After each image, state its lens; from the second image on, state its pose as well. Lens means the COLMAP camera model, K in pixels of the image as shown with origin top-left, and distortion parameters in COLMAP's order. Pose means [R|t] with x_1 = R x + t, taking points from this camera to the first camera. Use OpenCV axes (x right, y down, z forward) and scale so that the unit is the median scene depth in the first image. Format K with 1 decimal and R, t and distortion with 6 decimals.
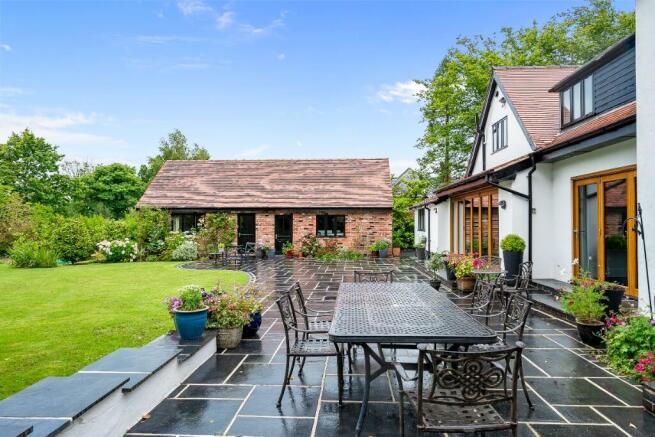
lens RADIAL K [[408.3, 0, 327.5], [0, 408.3, 218.5], [0, 0, 1]] dist [-0.001264, -0.000359]
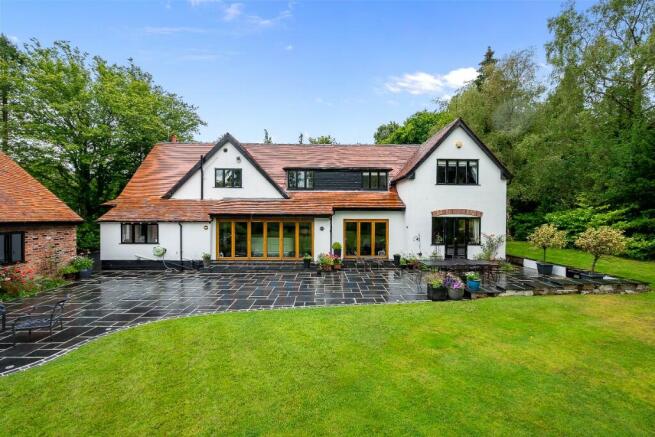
lens RADIAL K [[306.6, 0, 327.5], [0, 306.6, 218.5], [0, 0, 1]] dist [-0.001945, -0.000810]
pose [[-0.098584, -0.011409, 0.995063, -0.554756], [-0.016863, 0.999810, 0.009793, -0.047246], [-0.994986, -0.015814, -0.098758, 0.517509]]
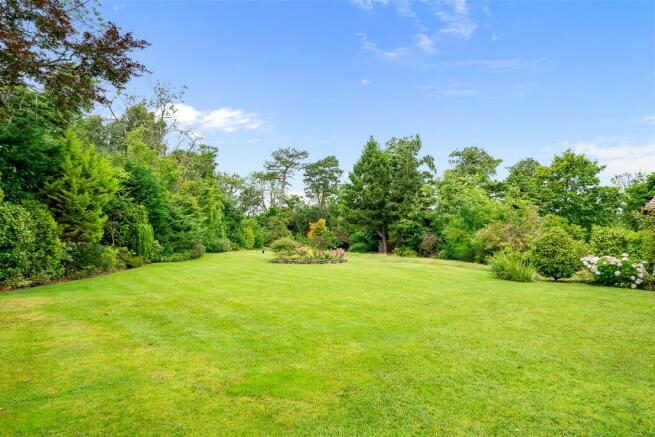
lens RADIAL K [[337.3, 0, 327.5], [0, 337.3, 218.5], [0, 0, 1]] dist [-0.000006, -0.000009]
pose [[0.260333, -0.047636, -0.964343, -0.057135], [0.011675, 0.998864, -0.046190, 0.008234], [0.965448, 0.000766, 0.260593, 0.337822]]
